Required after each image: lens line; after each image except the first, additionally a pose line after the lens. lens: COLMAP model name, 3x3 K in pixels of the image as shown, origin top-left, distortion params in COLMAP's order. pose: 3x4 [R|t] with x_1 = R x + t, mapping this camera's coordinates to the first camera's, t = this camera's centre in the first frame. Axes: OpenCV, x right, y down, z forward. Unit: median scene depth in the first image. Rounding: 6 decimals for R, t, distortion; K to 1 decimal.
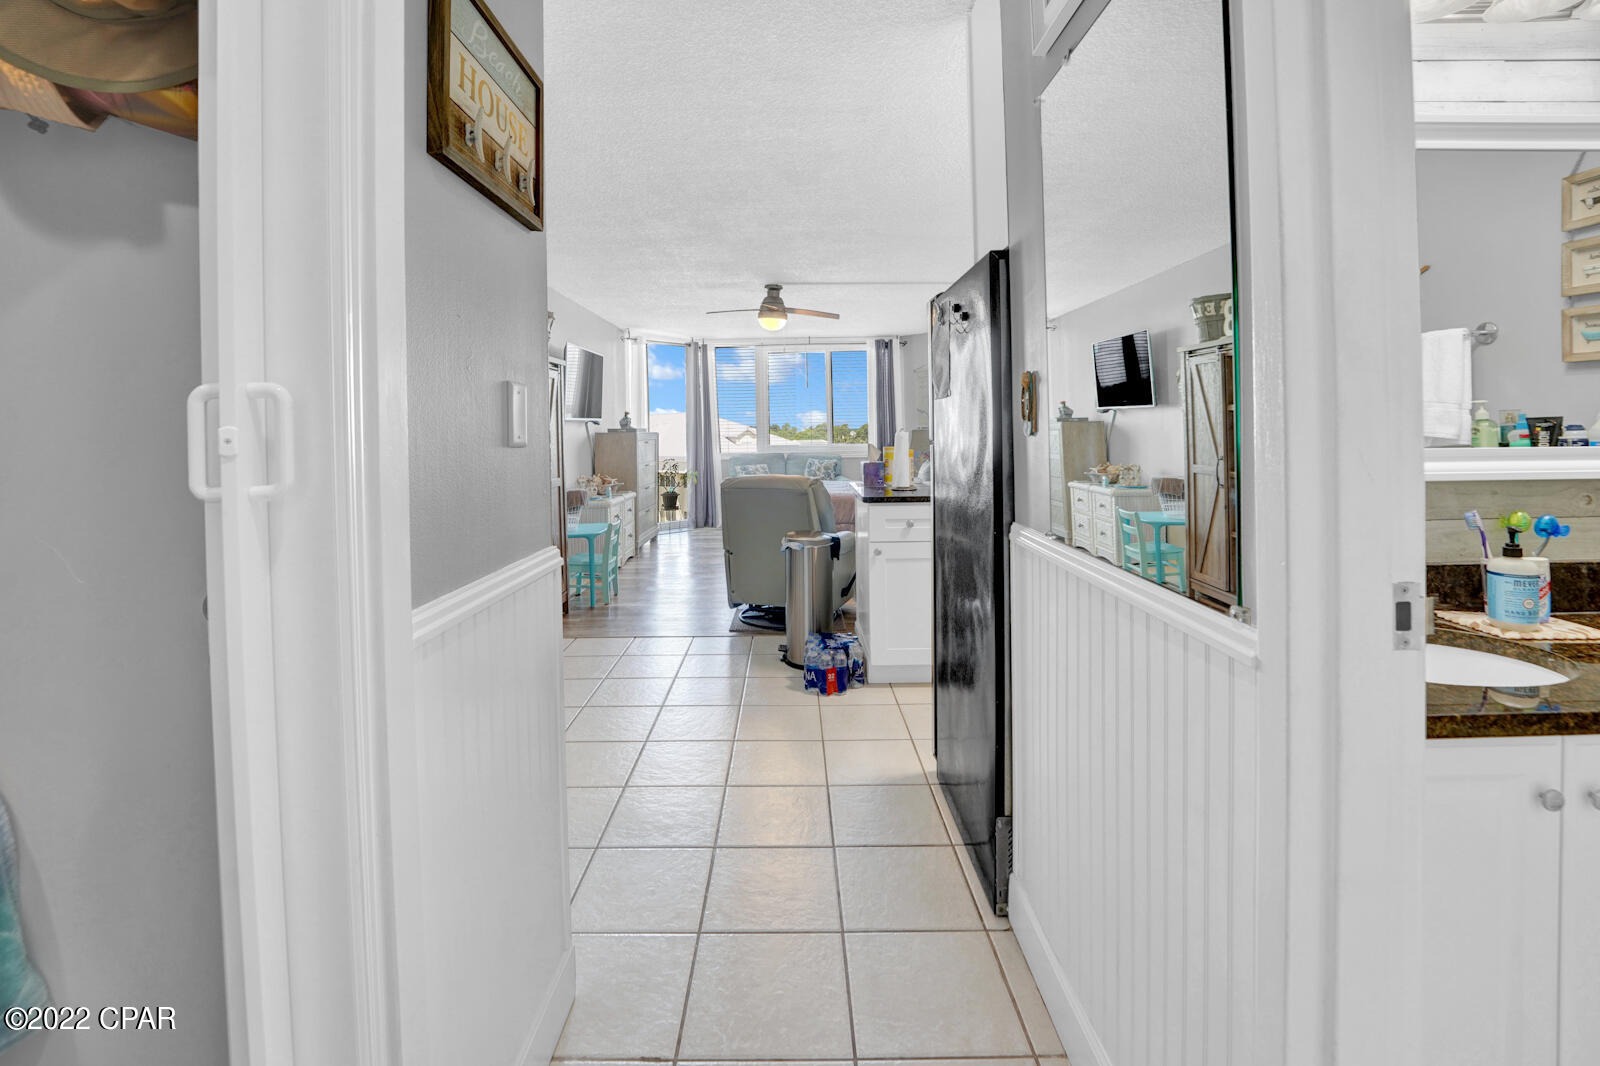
lens RADIAL K [[696.7, 0, 776.3], [0, 696.7, 426.5], [0, 0, 1]] dist [-0.032231, 0.004275]
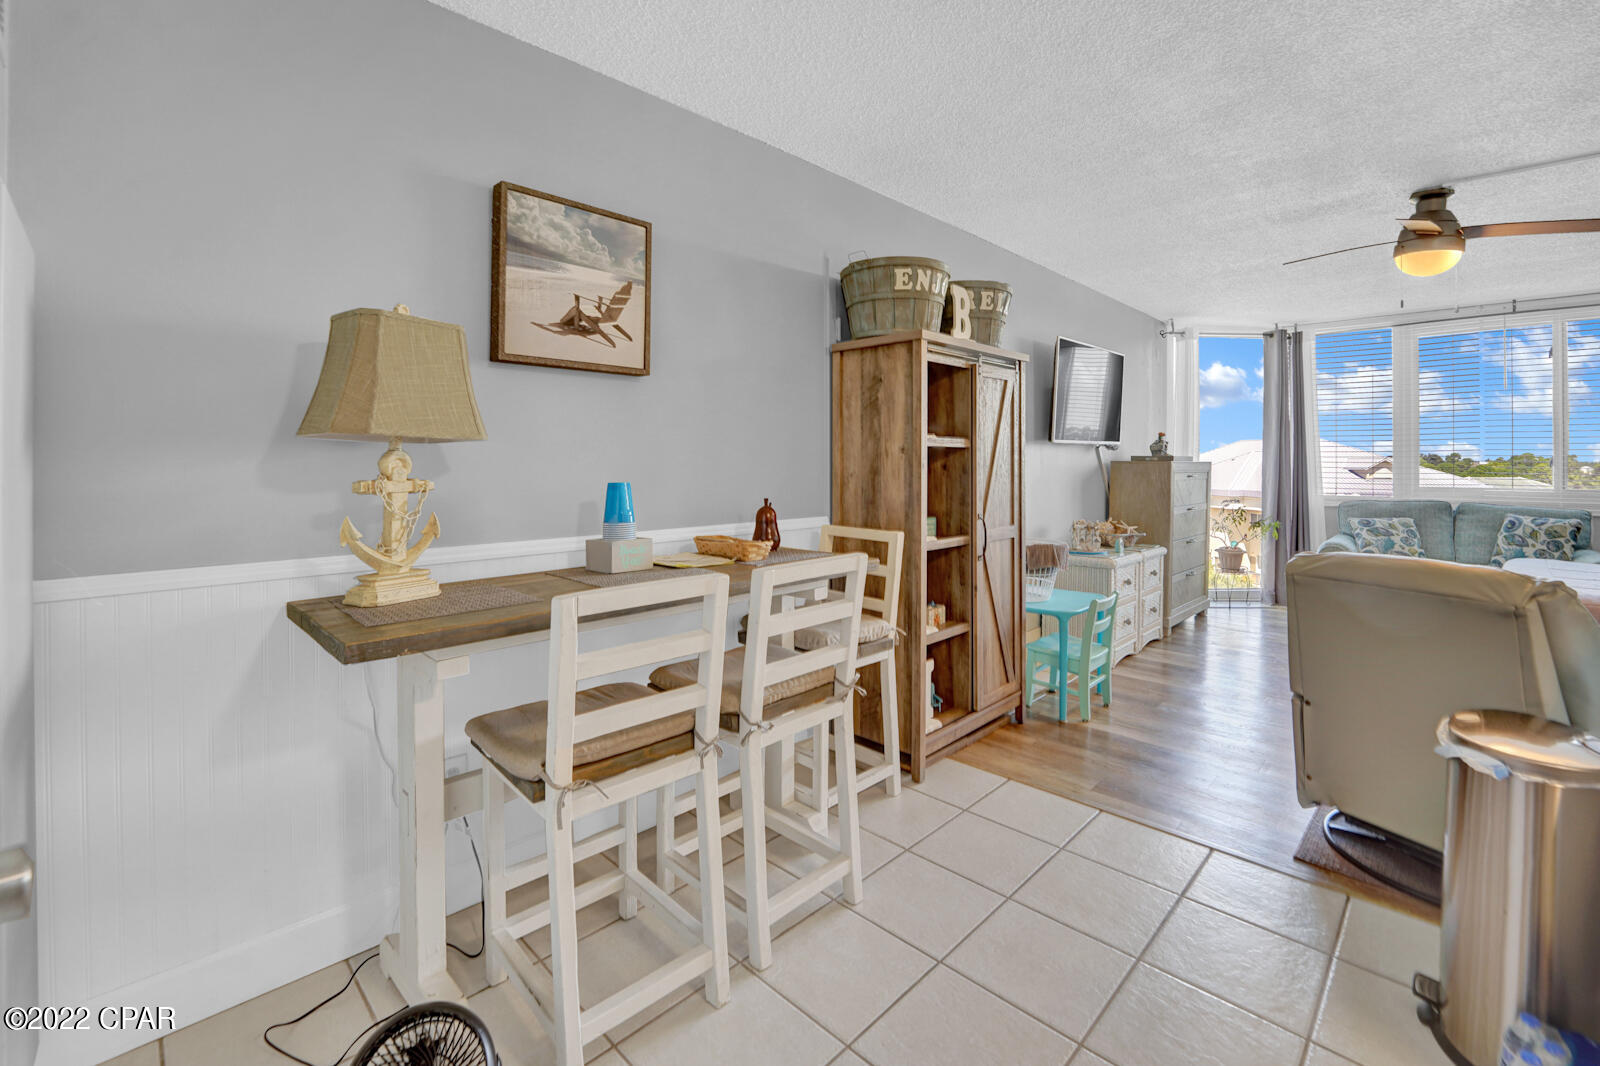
lens RADIAL K [[696.7, 0, 800.2], [0, 696.7, 459.6], [0, 0, 1]] dist [-0.032231, 0.004275]
pose [[0.727999, 0.019196, -0.685310, 0.002726], [-0.012919, 0.999815, 0.014281, 0.001361], [0.685457, -0.001543, 0.728112, 0.255211]]
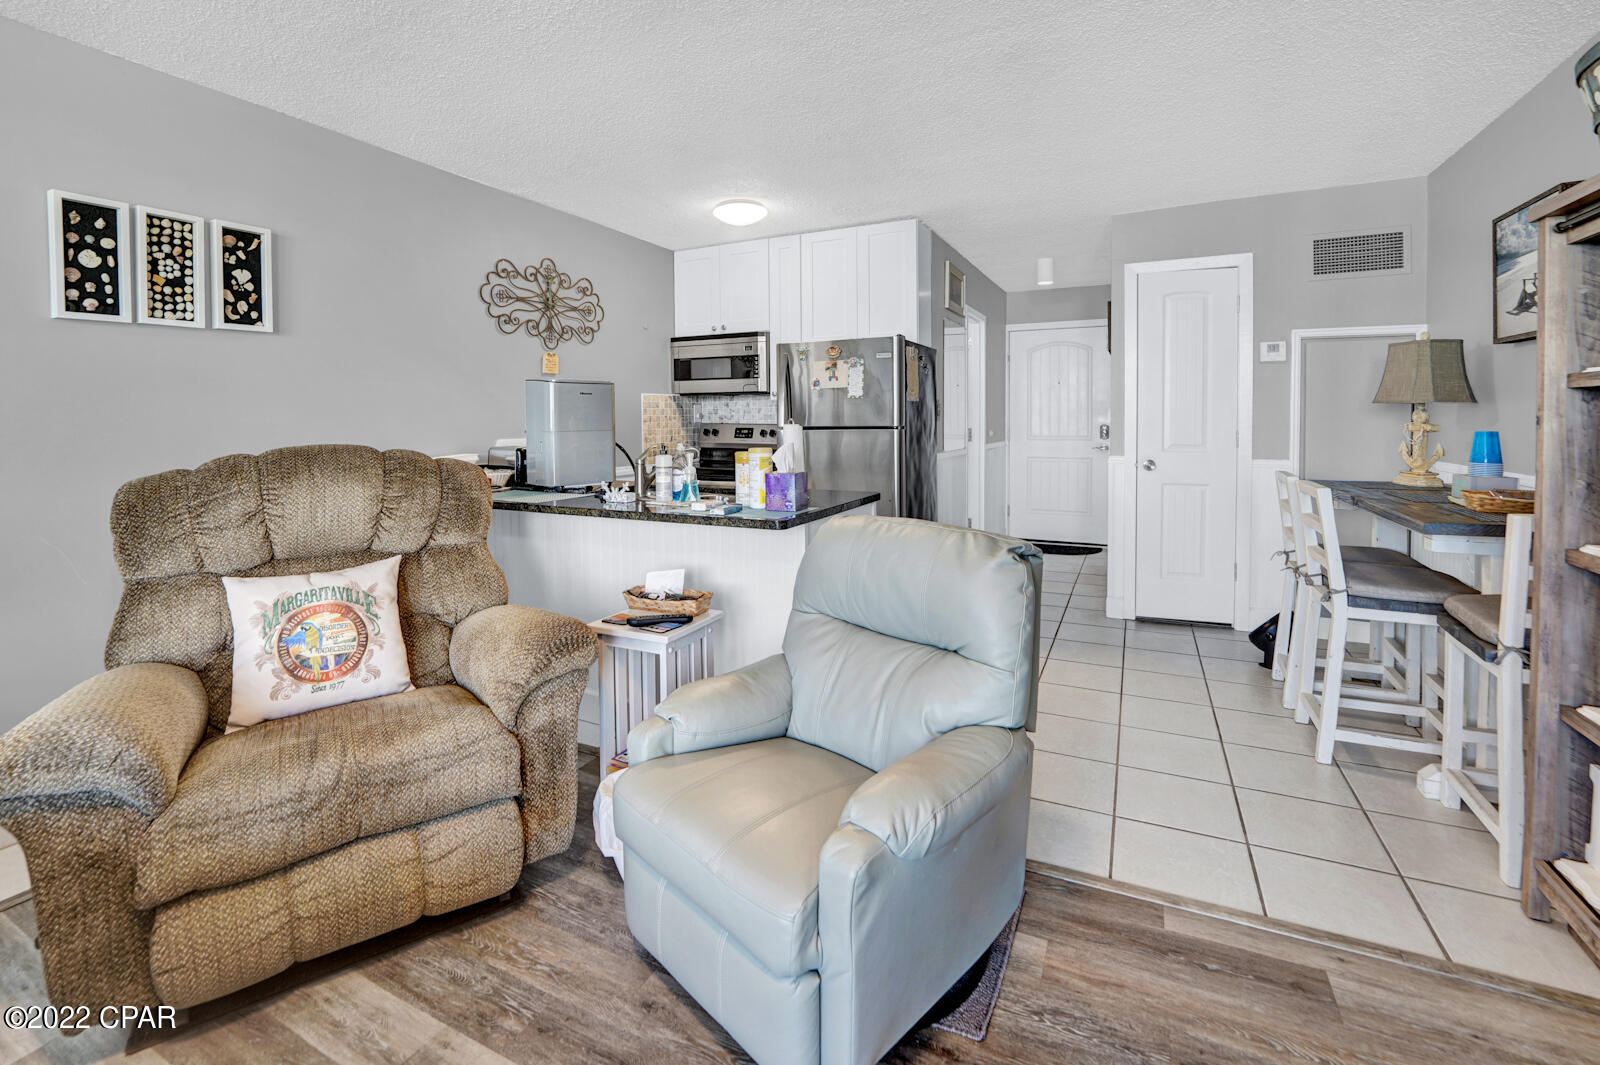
lens RADIAL K [[700.6, 0, 781.2], [0, 700.6, 434.7], [0, 0, 1]] dist [-0.027471, 0.002261]
pose [[-0.895295, 0.008589, 0.445391, -0.077370], [0.019672, 0.999601, 0.020268, 0.003609], [-0.445039, 0.026908, -0.895107, 0.899315]]
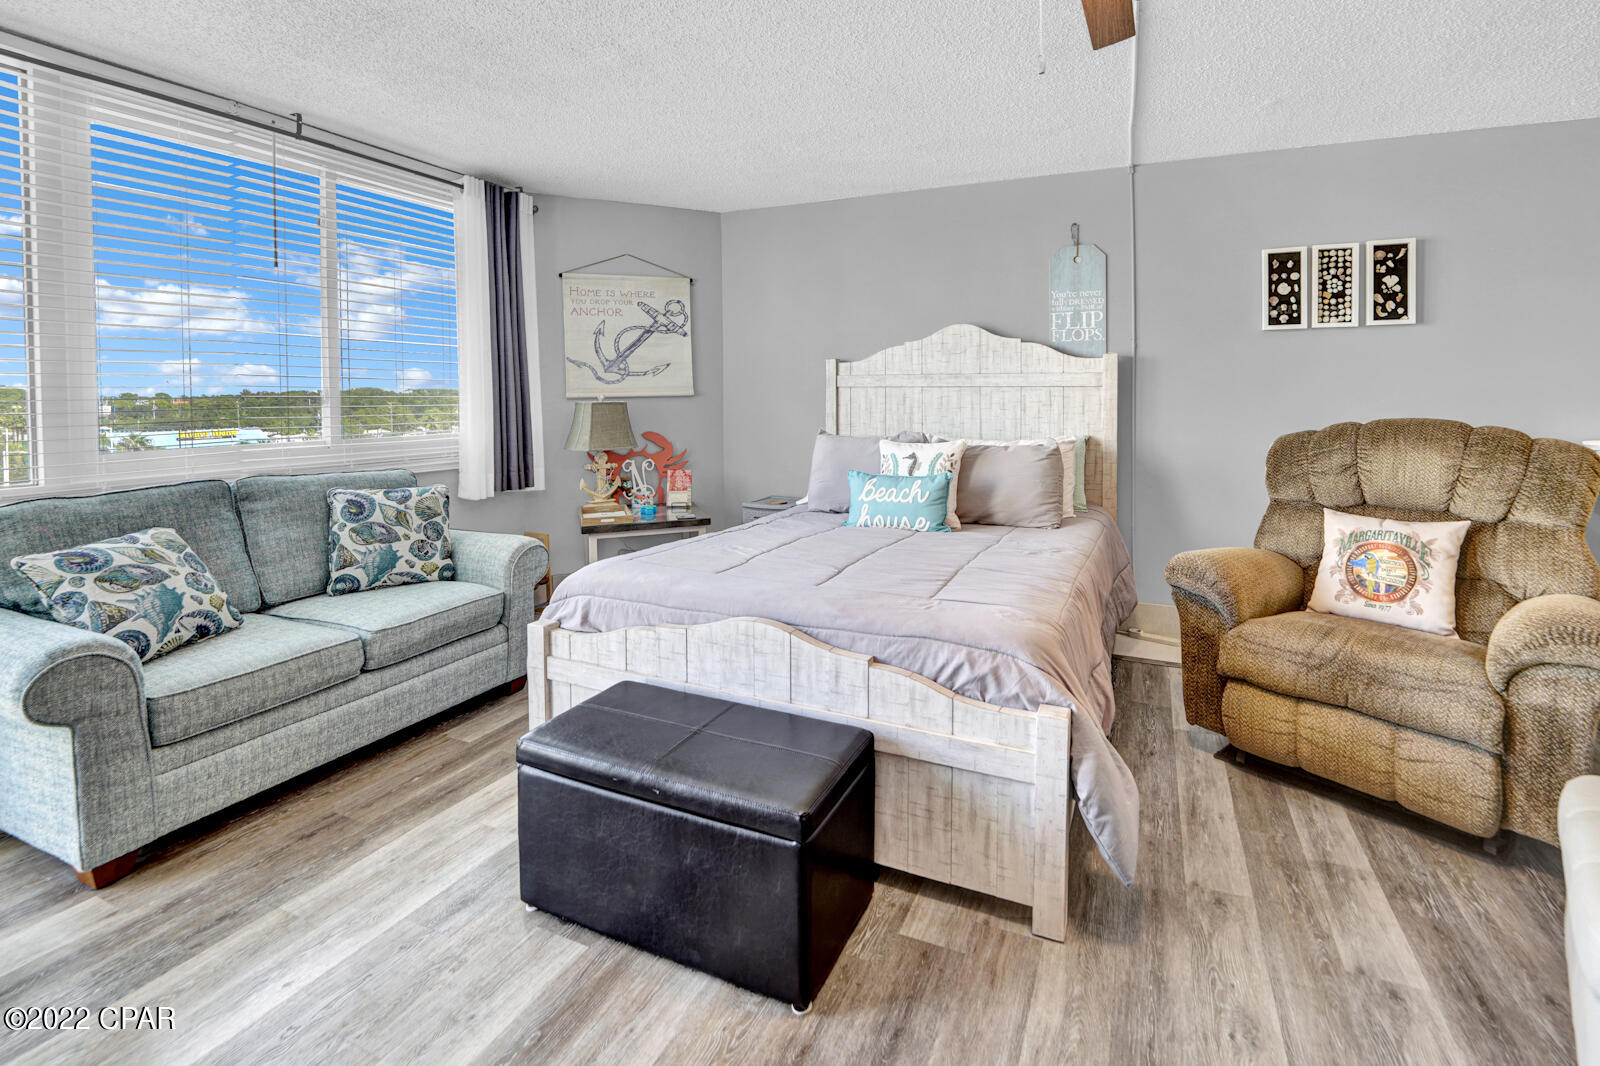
lens RADIAL K [[696.7, 0, 865.2], [0, 696.7, 403.8], [0, 0, 1]] dist [-0.032231, 0.004275]
pose [[0.362496, 0.005539, 0.931969, -0.206830], [-0.009996, 0.999948, -0.002055, 0.006611], [-0.931932, -0.008571, 0.362533, 0.854272]]
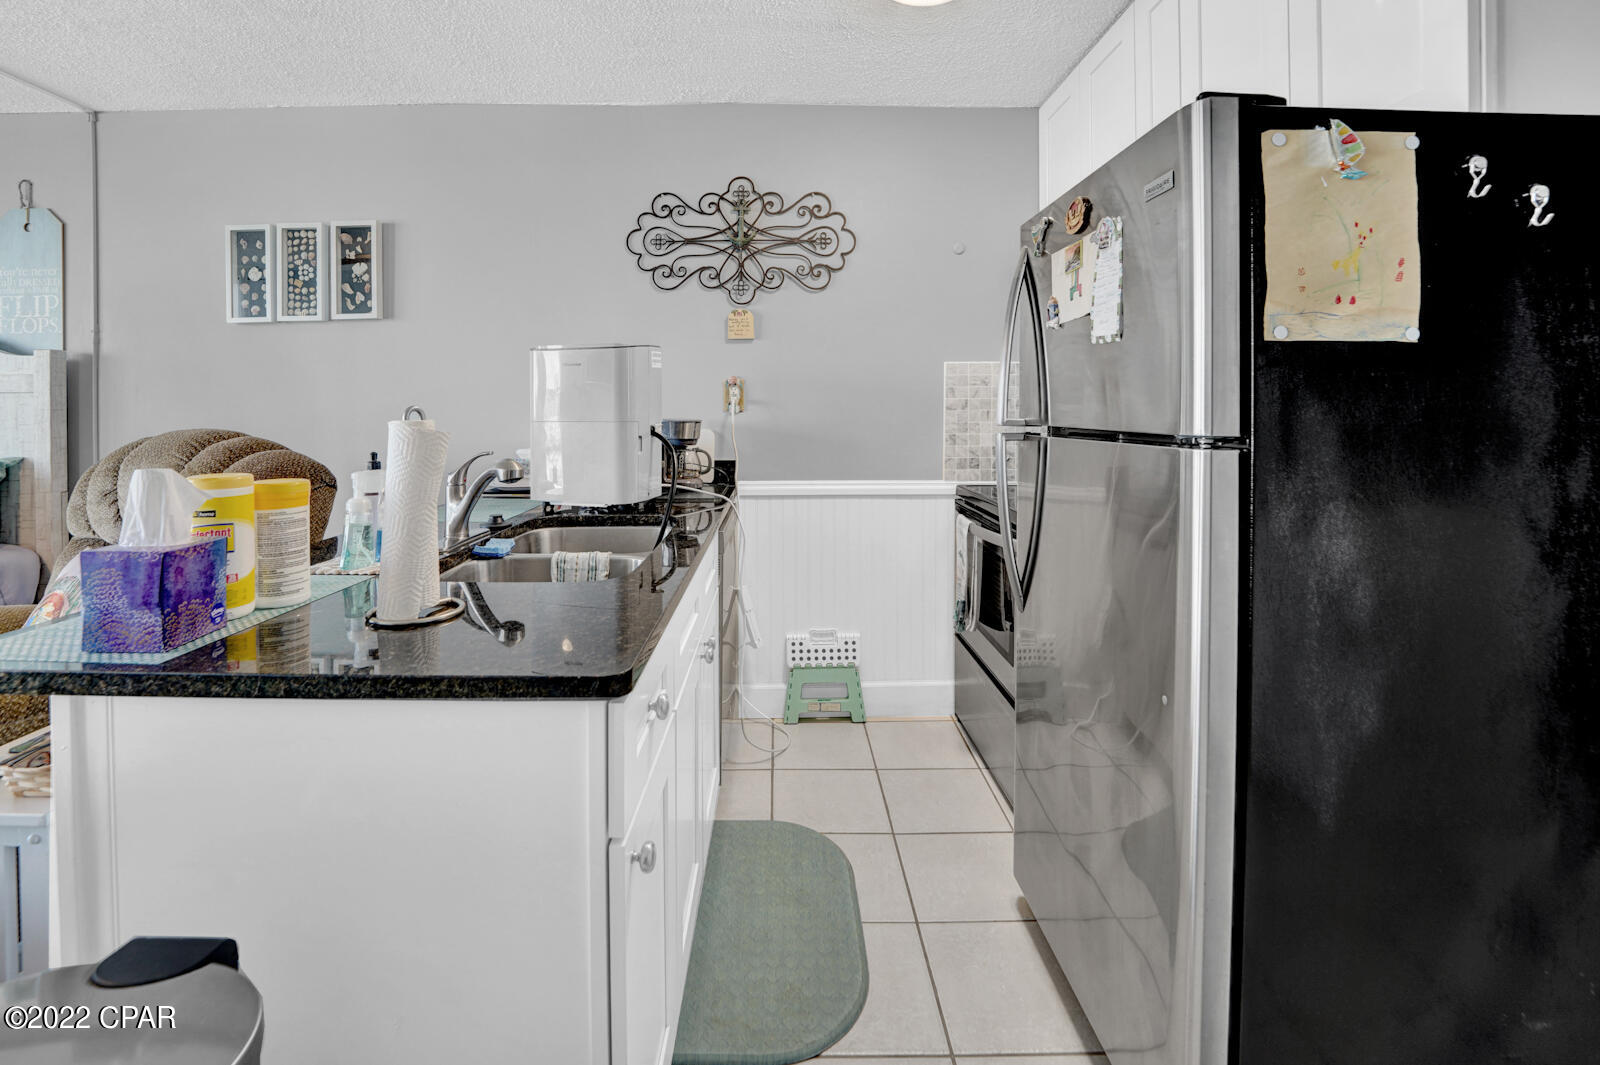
lens RADIAL K [[700.6, 0, 790.4], [0, 700.6, 407.2], [0, 0, 1]] dist [-0.027471, 0.002261]
pose [[-0.025404, 0.007742, 0.999647, -0.058321], [0.004468, 0.999961, -0.007631, 0.004104], [-0.999667, 0.004272, -0.025438, 0.449442]]
